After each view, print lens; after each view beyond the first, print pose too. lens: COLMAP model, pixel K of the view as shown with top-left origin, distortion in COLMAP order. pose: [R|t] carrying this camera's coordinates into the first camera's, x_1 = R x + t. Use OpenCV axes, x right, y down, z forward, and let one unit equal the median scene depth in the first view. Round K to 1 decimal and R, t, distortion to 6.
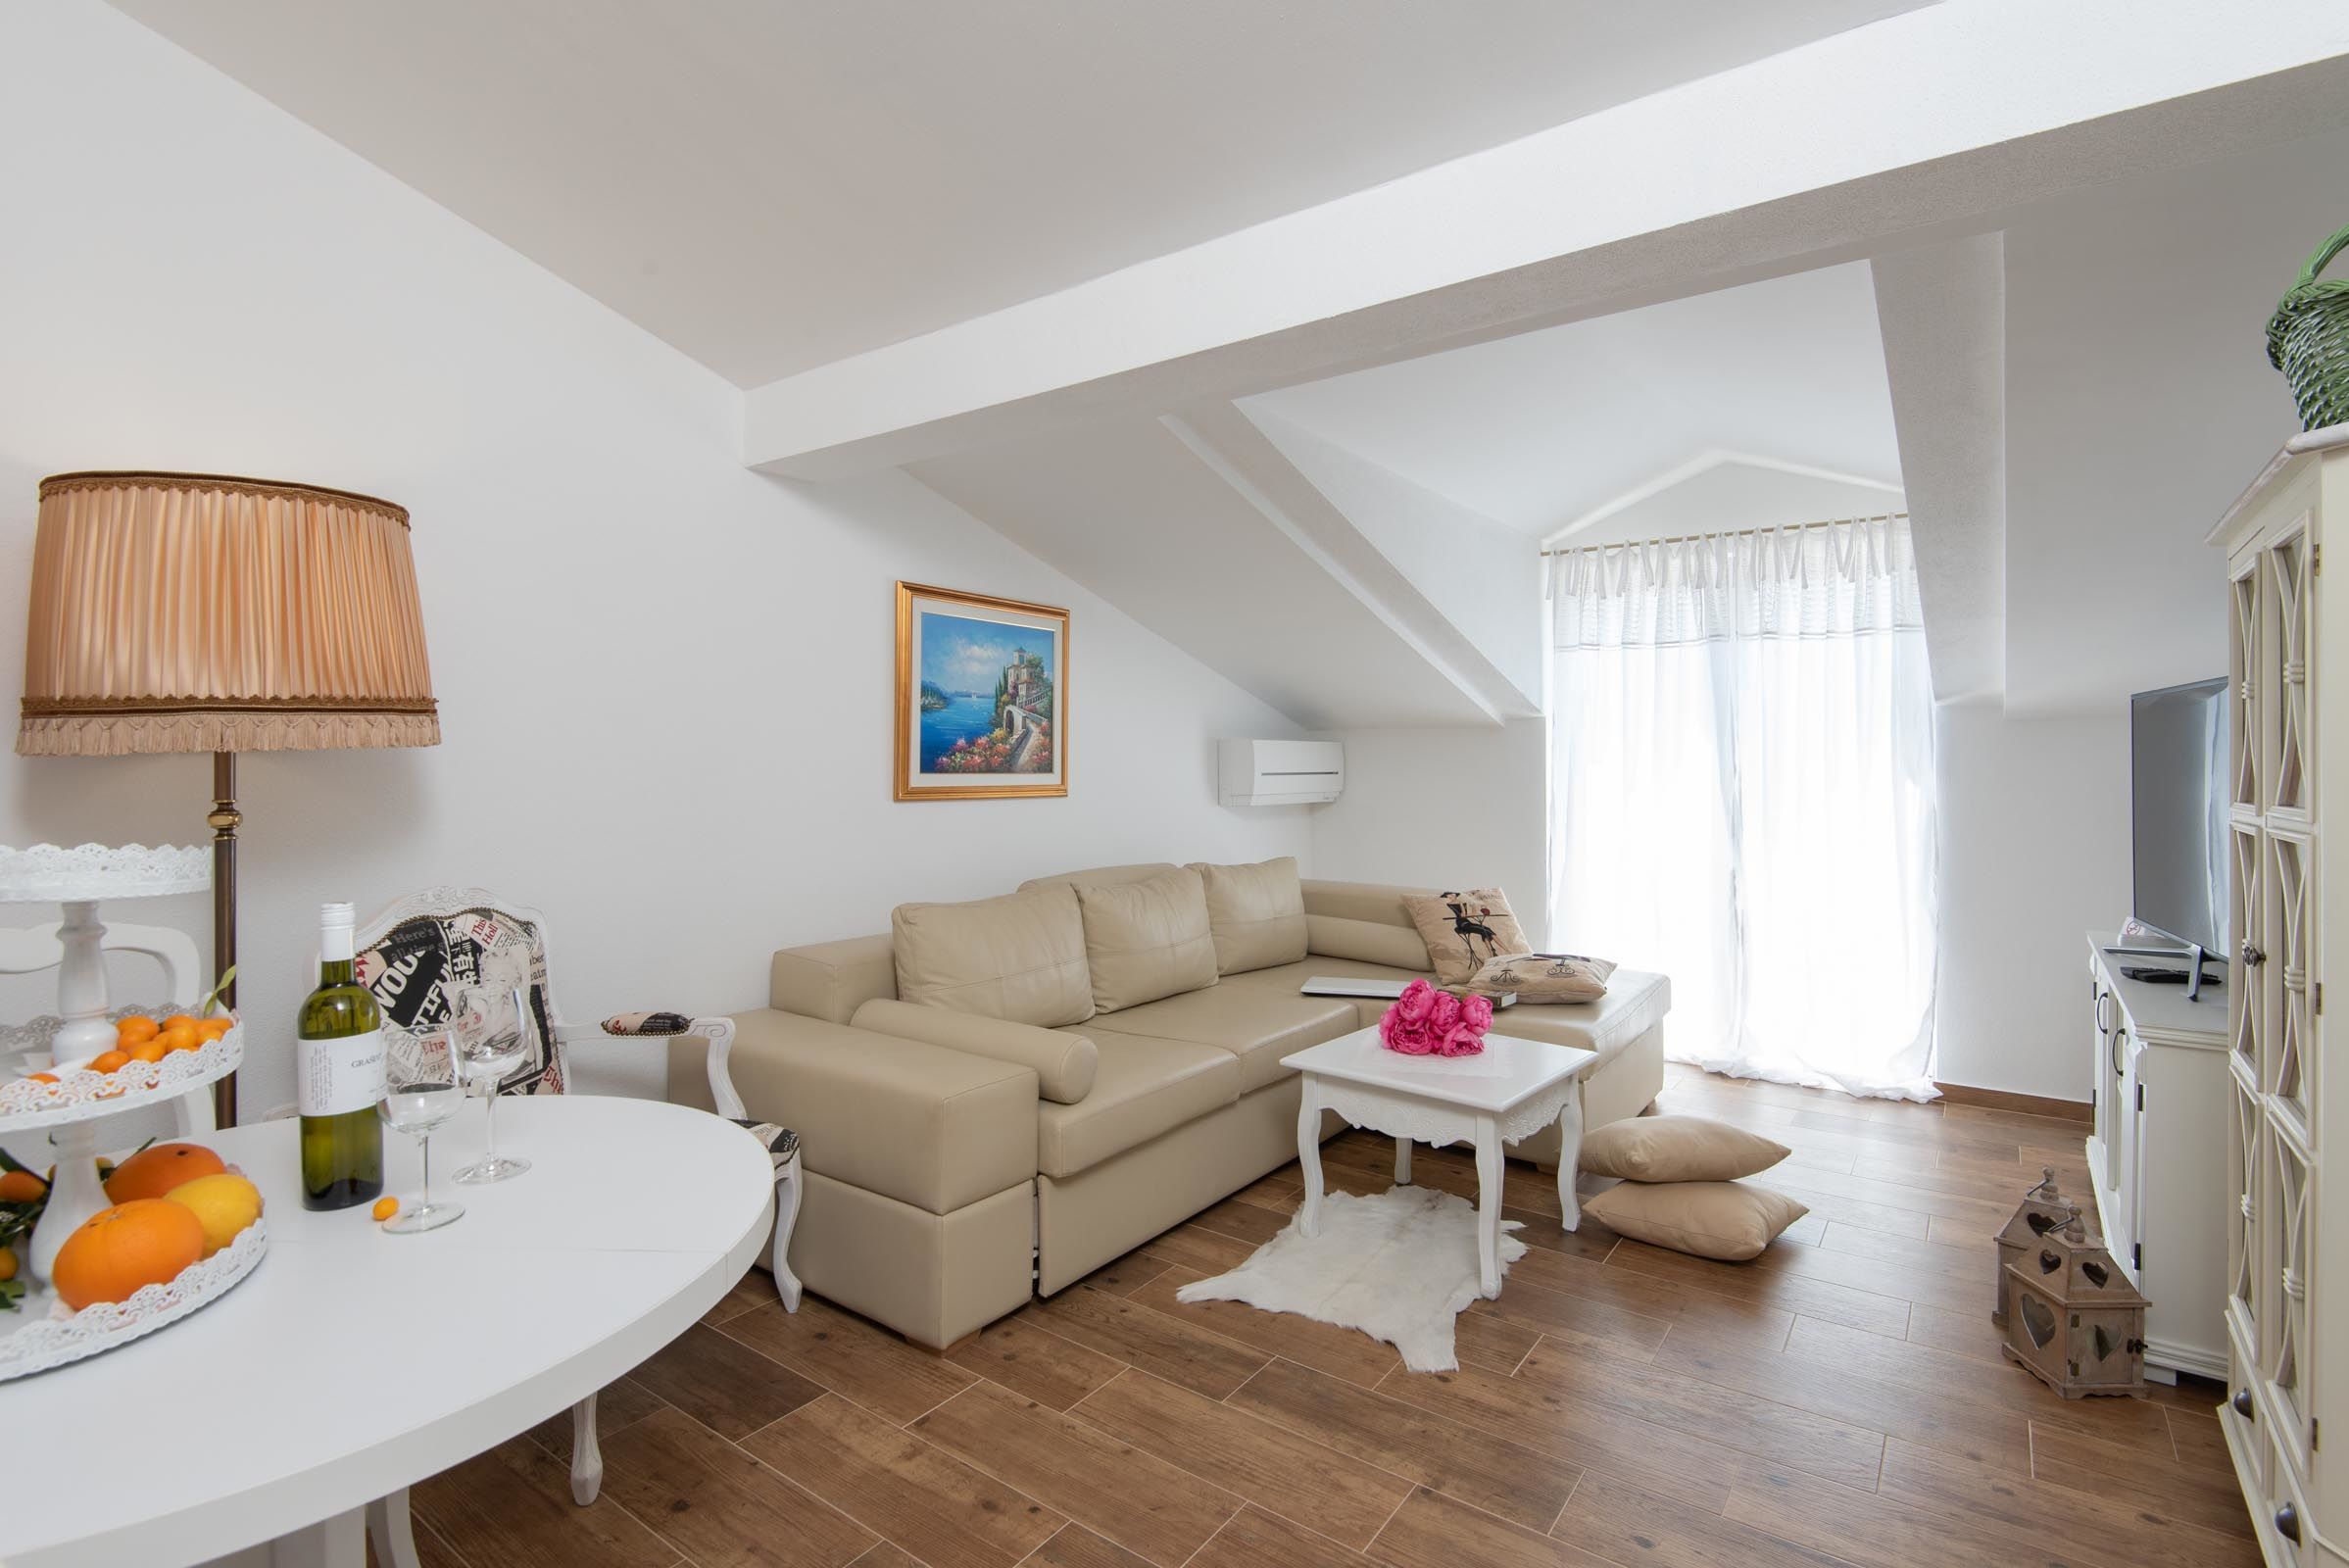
lens RADIAL K [[1133.4, 0, 1172.4], [0, 1133.4, 745.7], [0, 0, 1]] dist [0.018696, -0.009934]
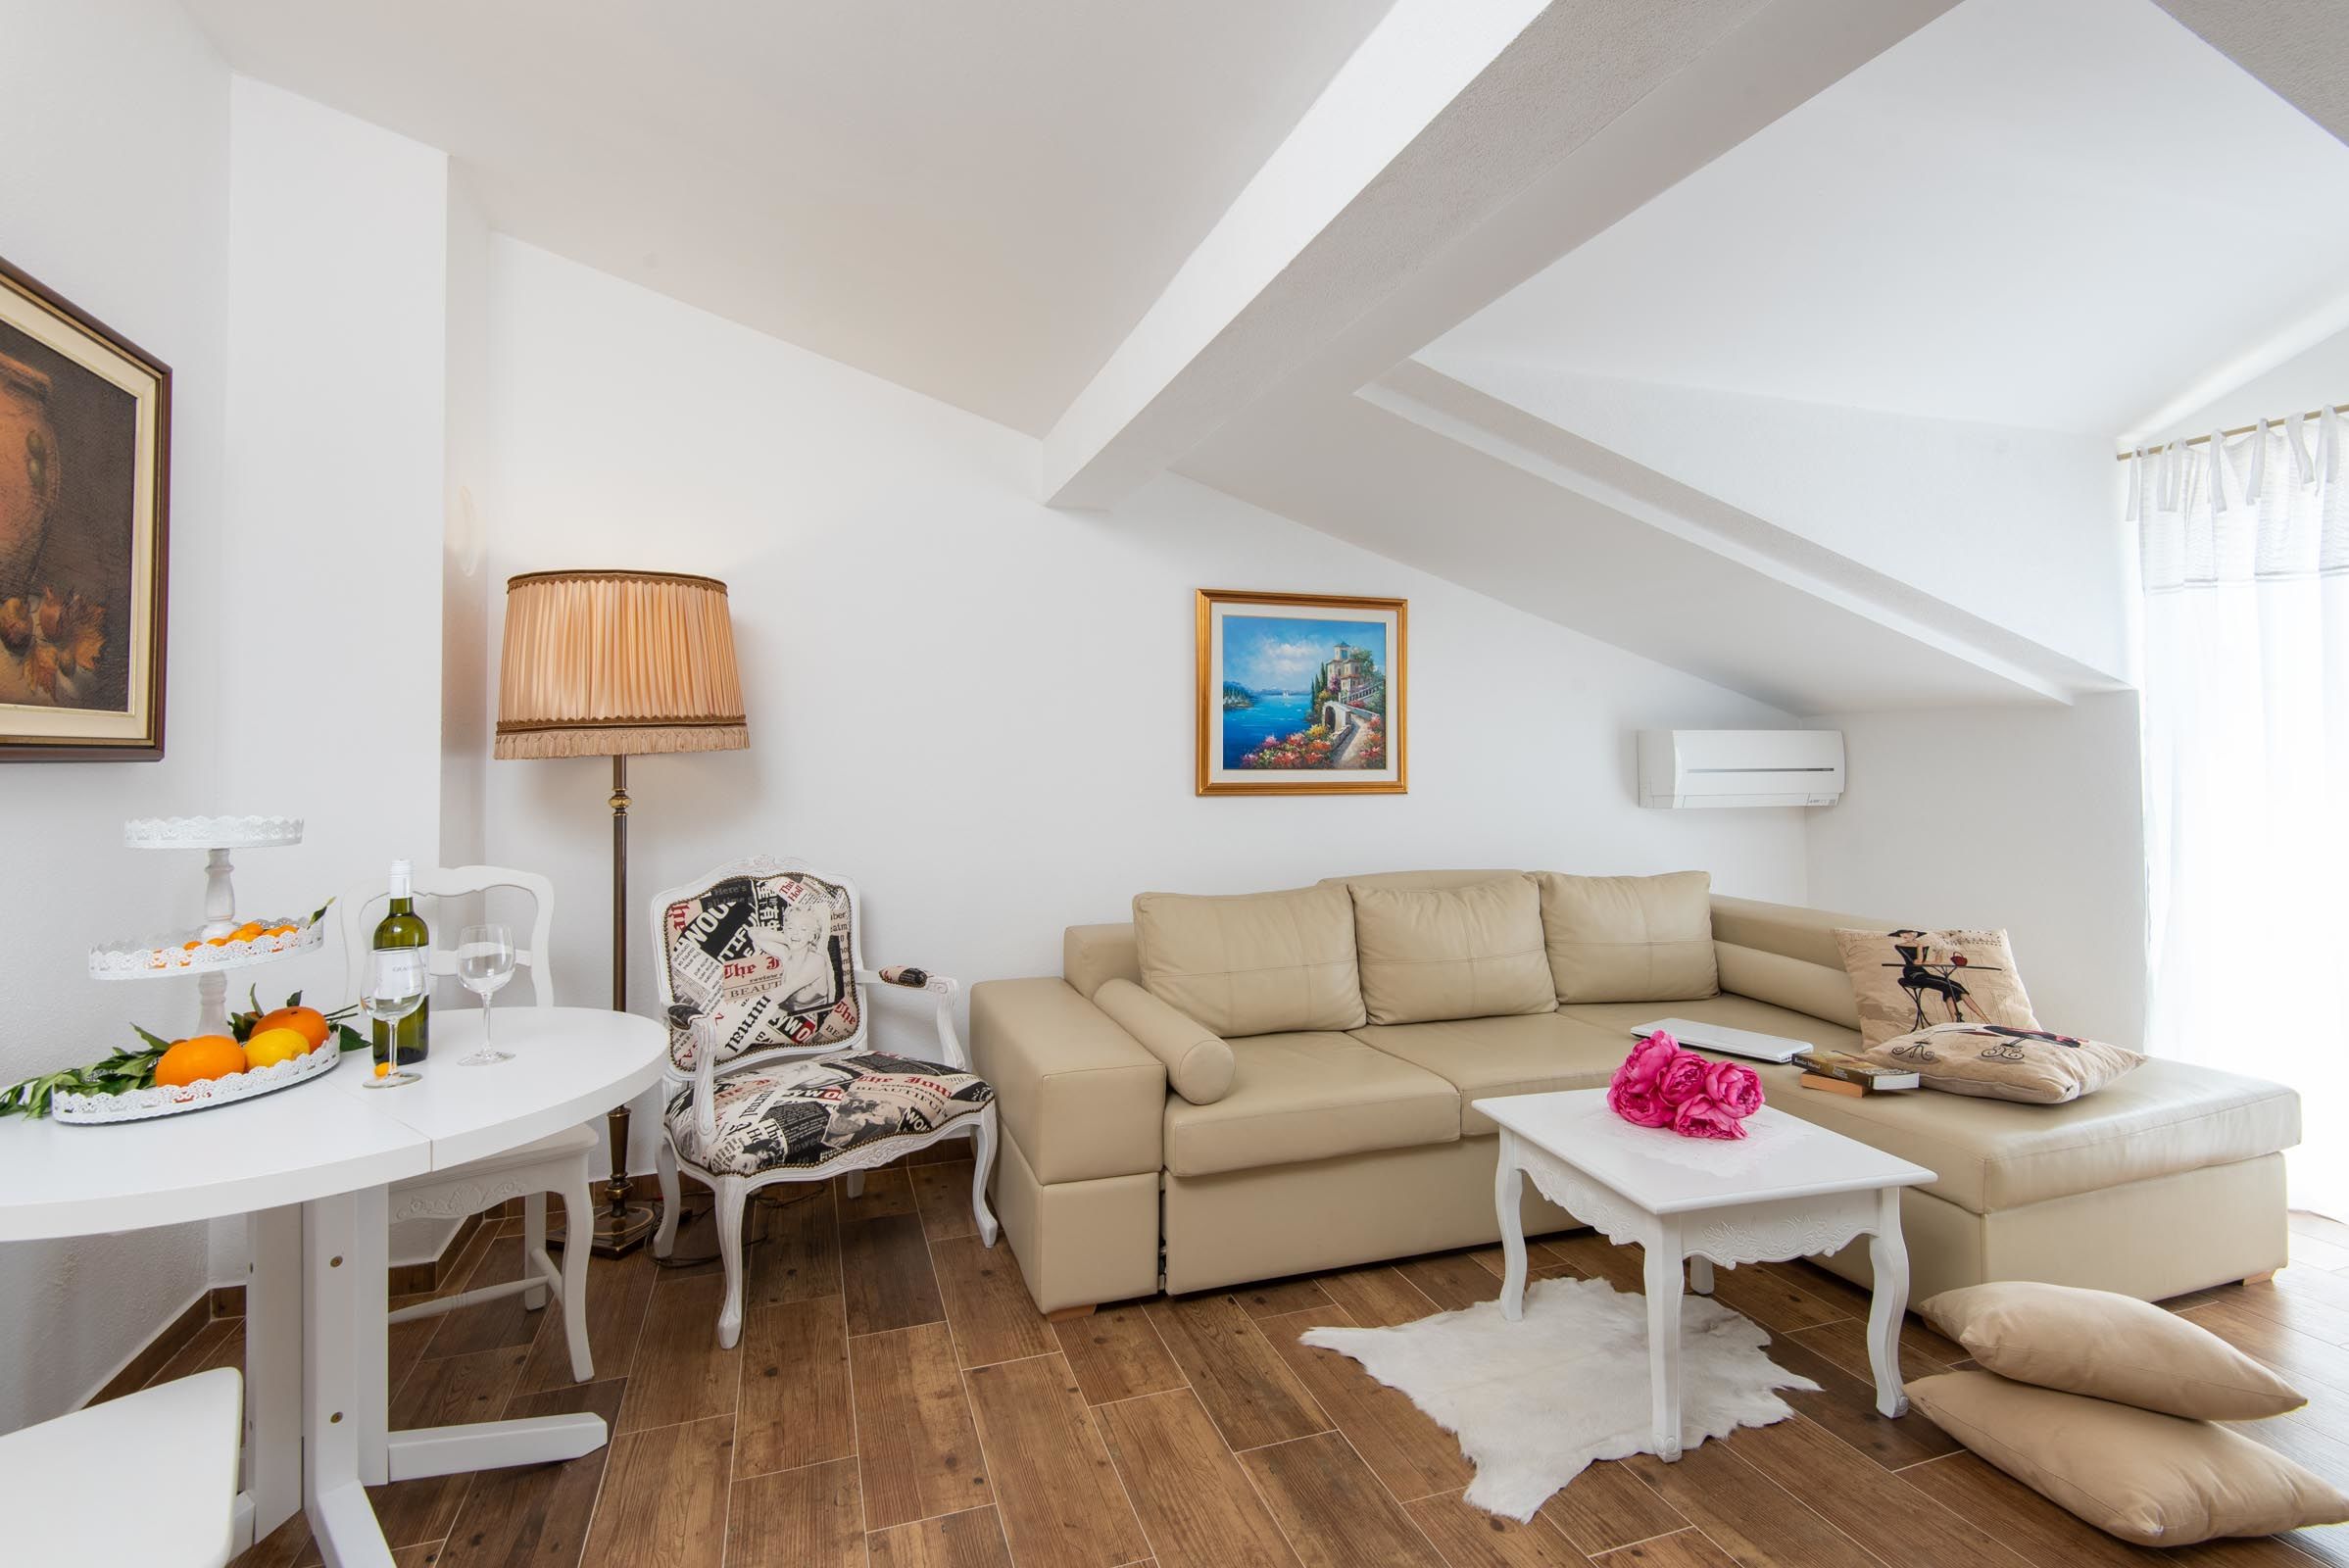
lens RADIAL K [[1114.6, 0, 1157.0], [0, 1114.6, 713.7], [0, 0, 1]] dist [0.029429, -0.010845]
pose [[0.819163, -0.026316, -0.572957, 0.396137], [0.013143, 0.999546, -0.027119, -0.000089], [0.573410, 0.014684, 0.819137, 0.152842]]
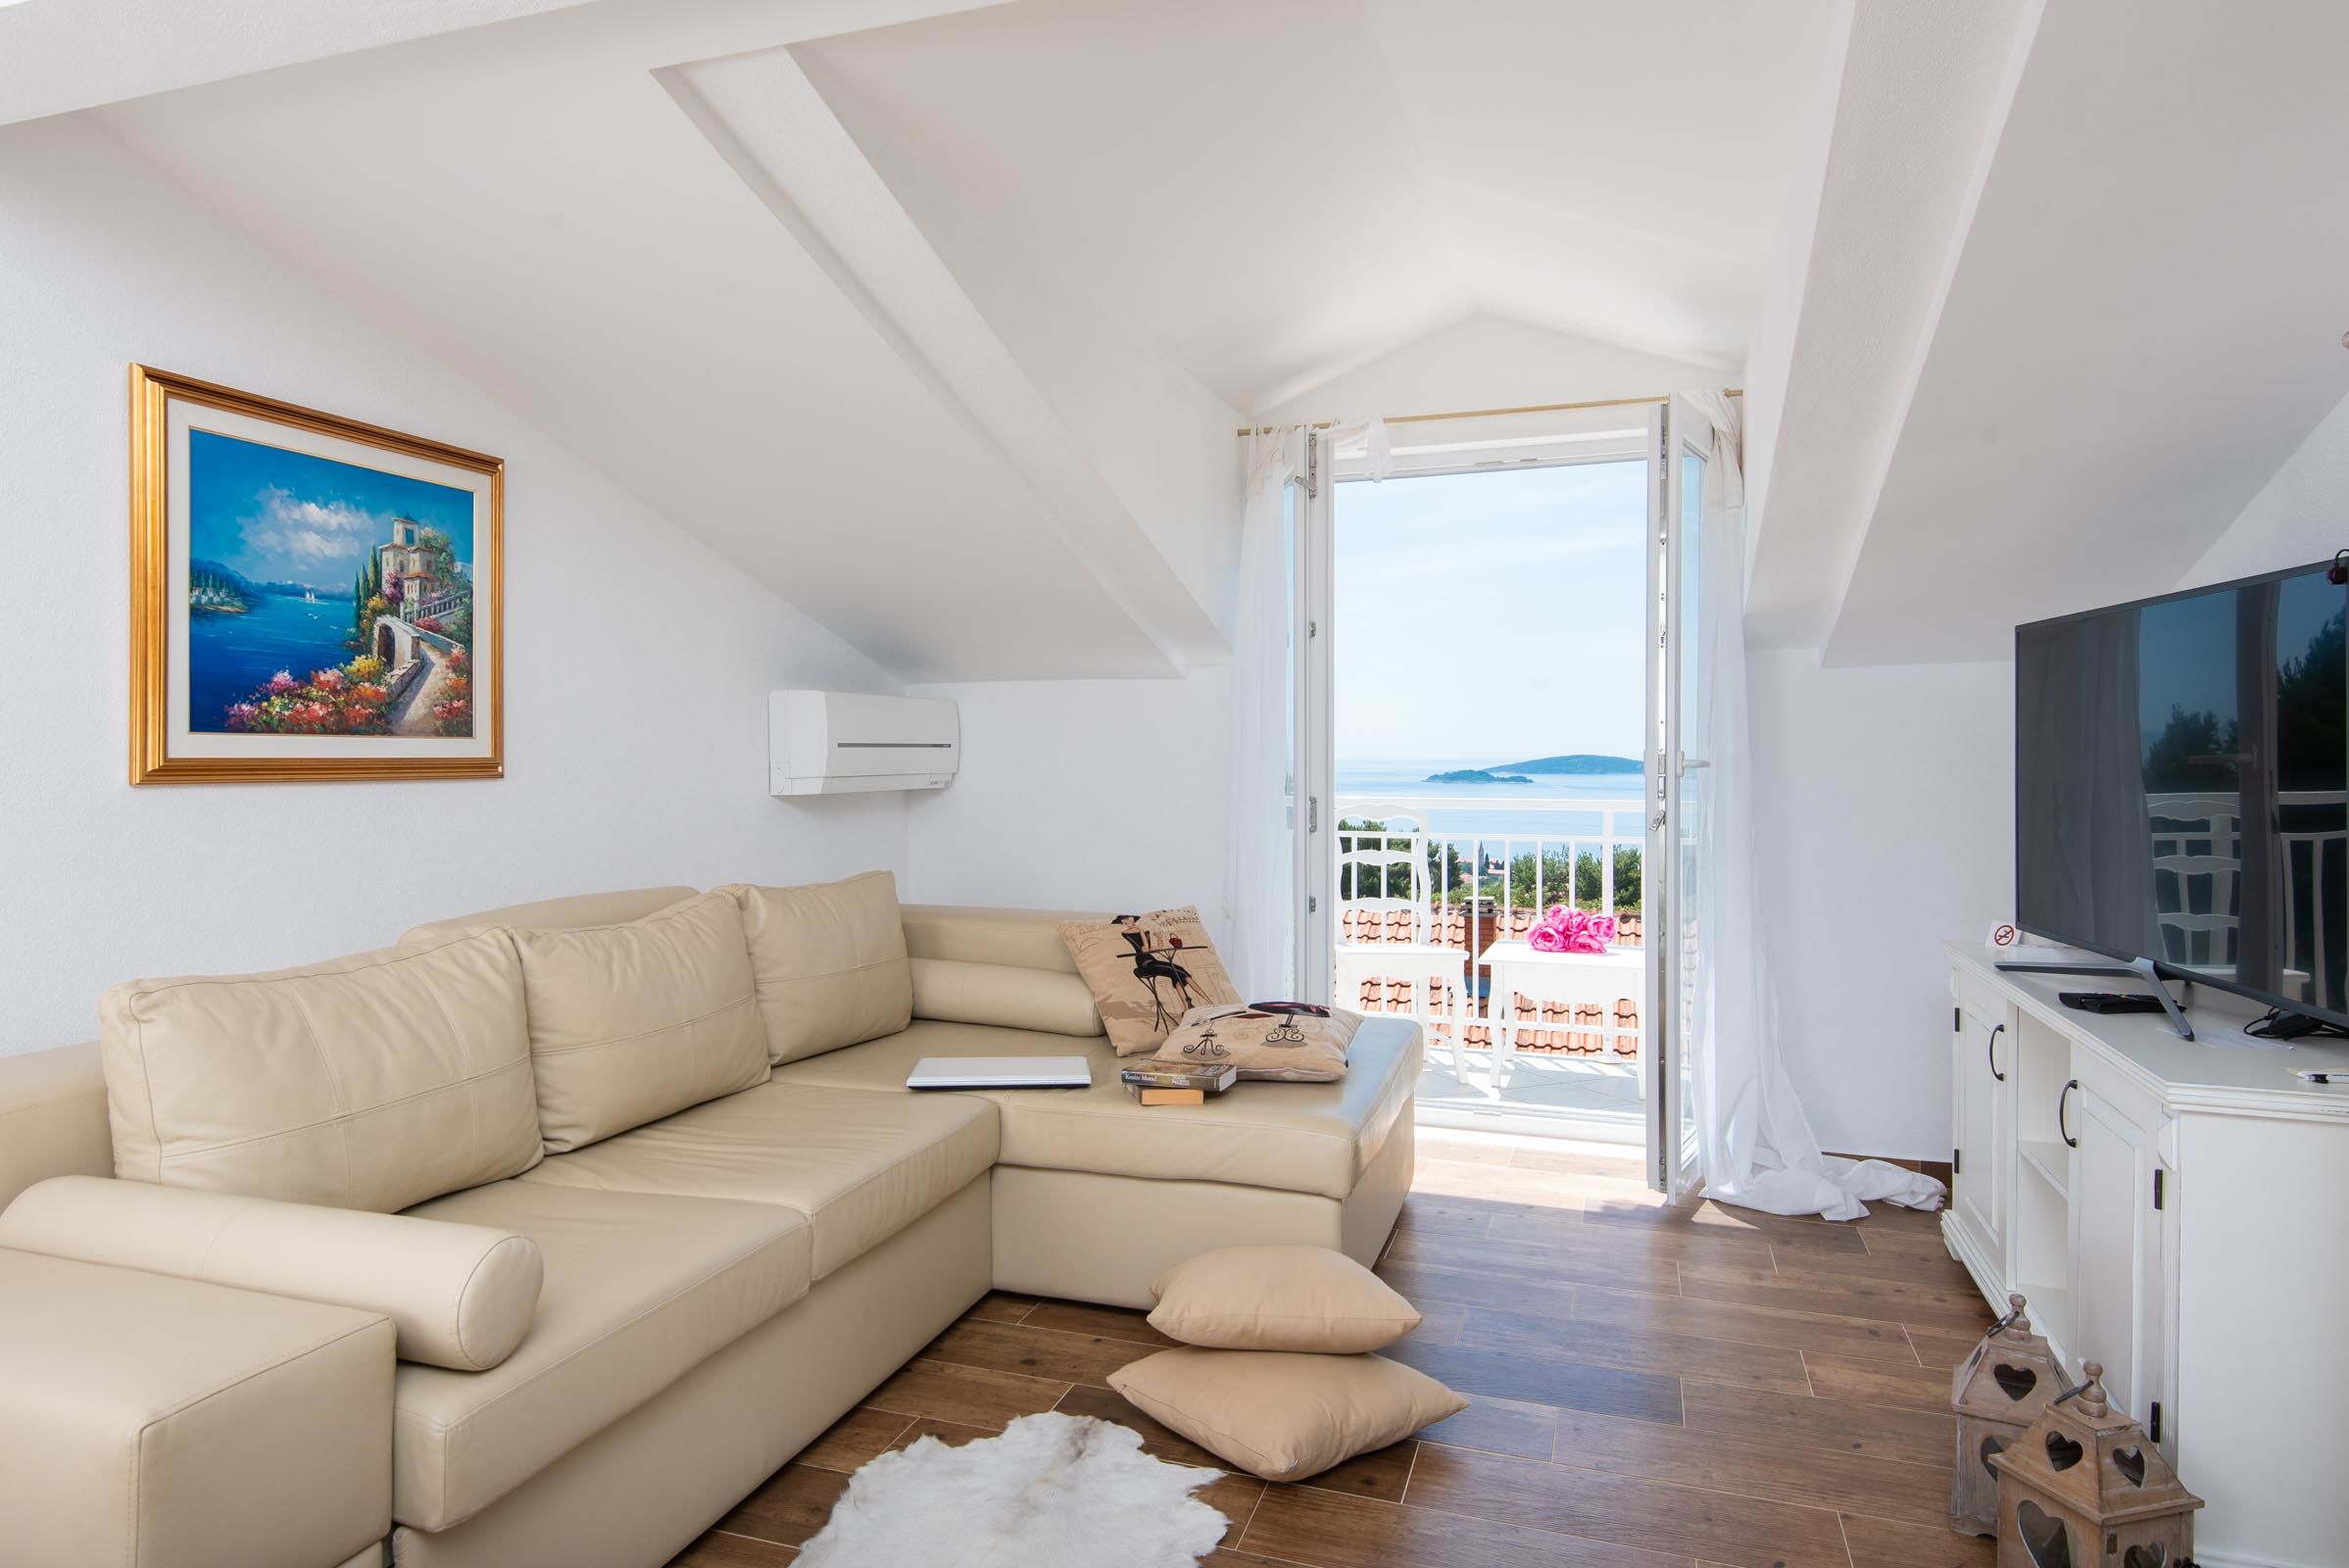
lens RADIAL K [[1449.5, 0, 1130.6], [0, 1449.5, 752.4], [0, 0, 1]] dist [0.043887, -0.007646]
pose [[0.958430, -0.002594, 0.285316, 0.005012], [-0.002047, 0.999870, 0.015967, 0.027202], [-0.285320, -0.015887, 0.958301, 0.262072]]
